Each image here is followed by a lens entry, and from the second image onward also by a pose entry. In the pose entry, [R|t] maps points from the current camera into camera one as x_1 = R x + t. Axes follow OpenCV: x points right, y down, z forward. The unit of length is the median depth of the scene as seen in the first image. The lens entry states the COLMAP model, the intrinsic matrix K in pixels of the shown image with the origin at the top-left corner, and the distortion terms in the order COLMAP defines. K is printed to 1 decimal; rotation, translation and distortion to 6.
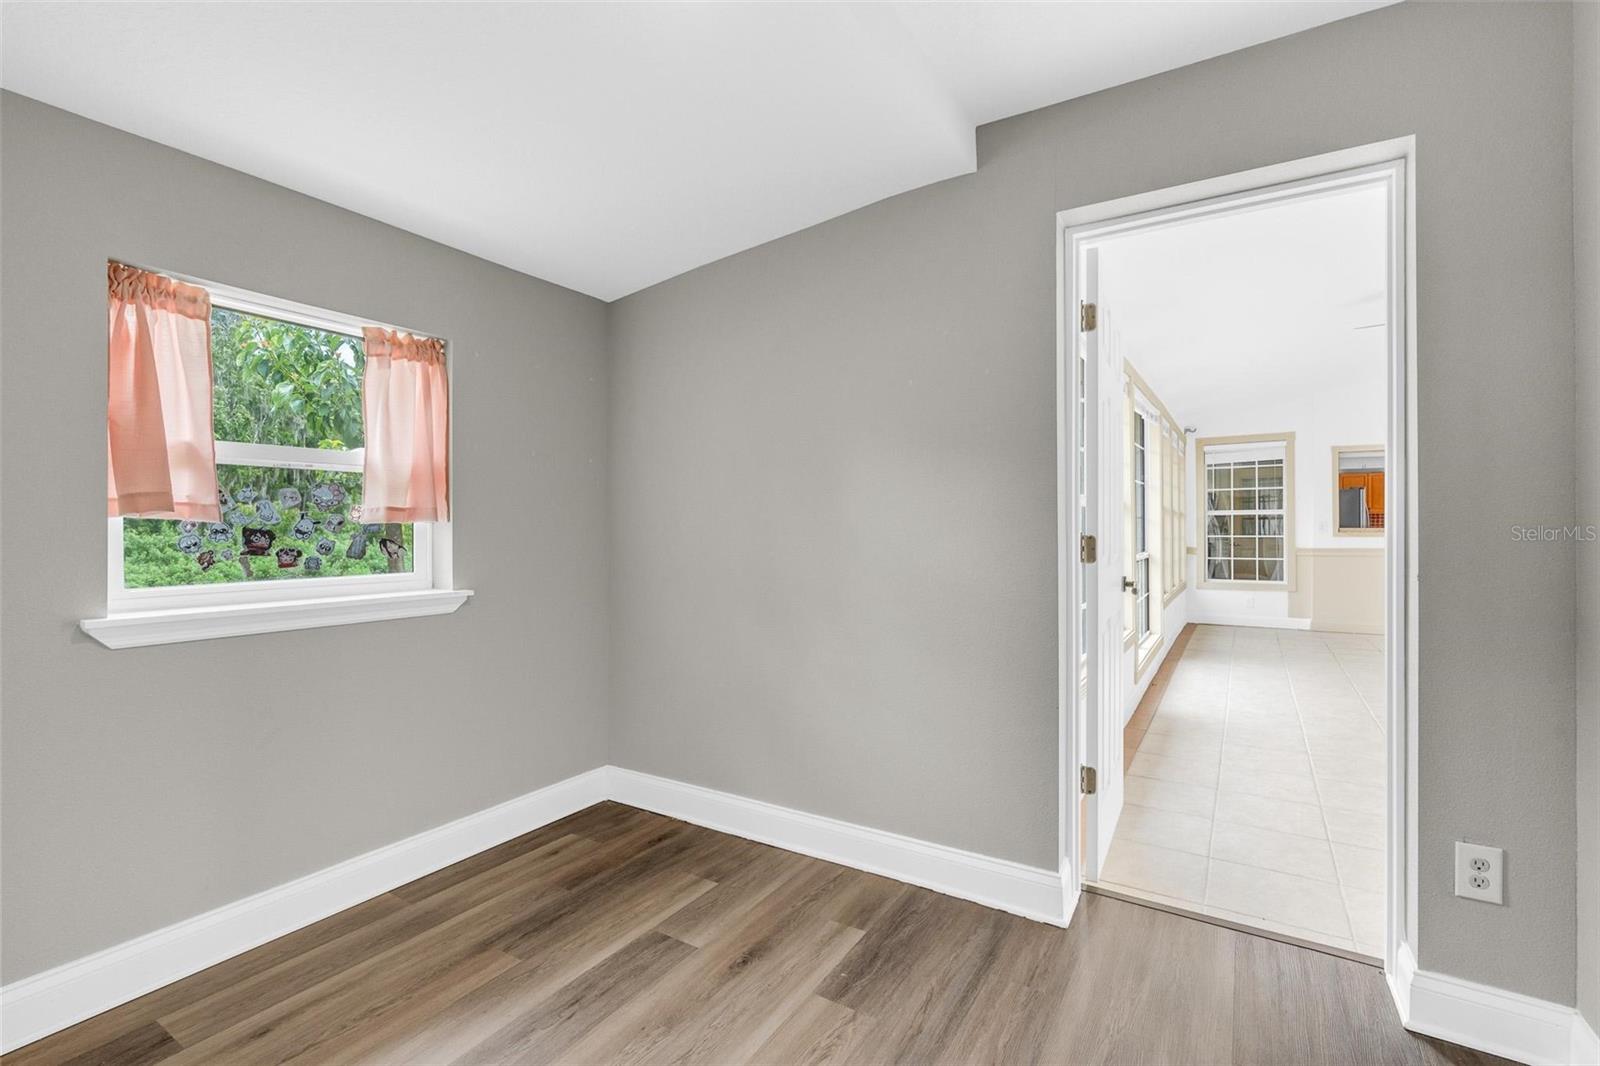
lens RADIAL K [[713.1, 0, 798.4], [0, 713.1, 526.5], [0, 0, 1]] dist [-0.009670, 0.003865]
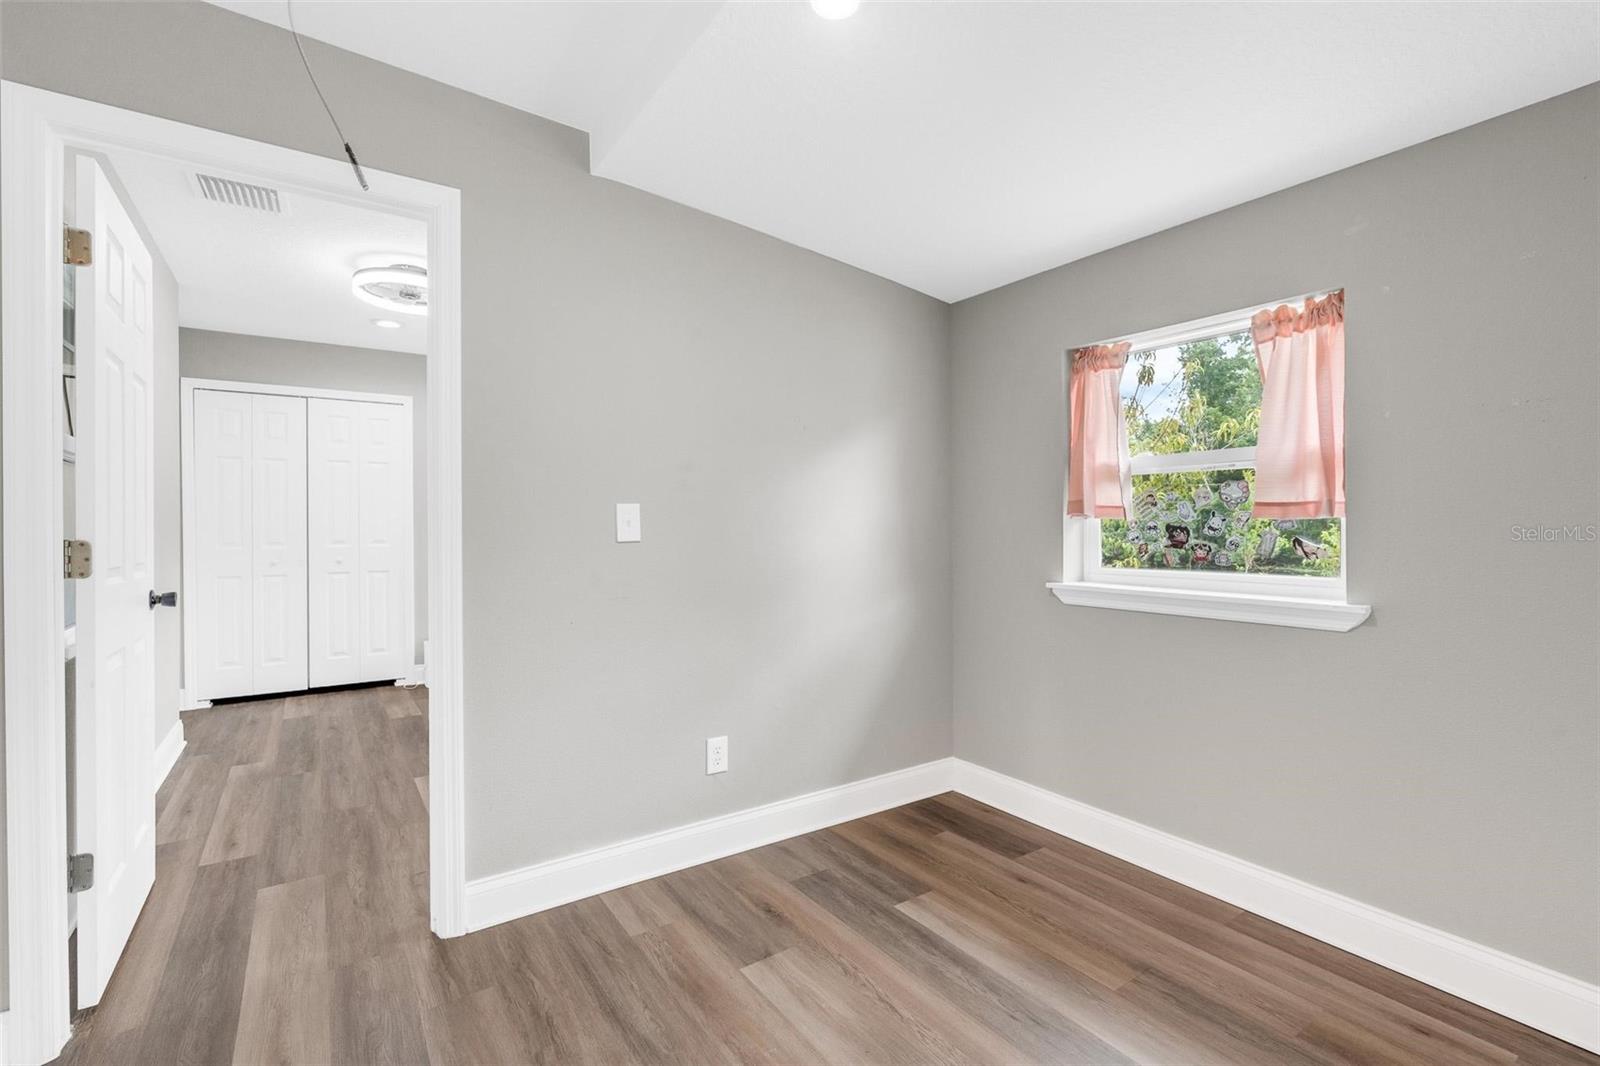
lens RADIAL K [[713.1, 0, 800.8], [0, 713.1, 532.4], [0, 0, 1]] dist [-0.009670, 0.003865]
pose [[-0.396644, 0.002517, -0.917969, 0.551773], [-0.001741, 0.999992, 0.003494, 0.010878], [0.917971, 0.002984, -0.396636, 0.880463]]
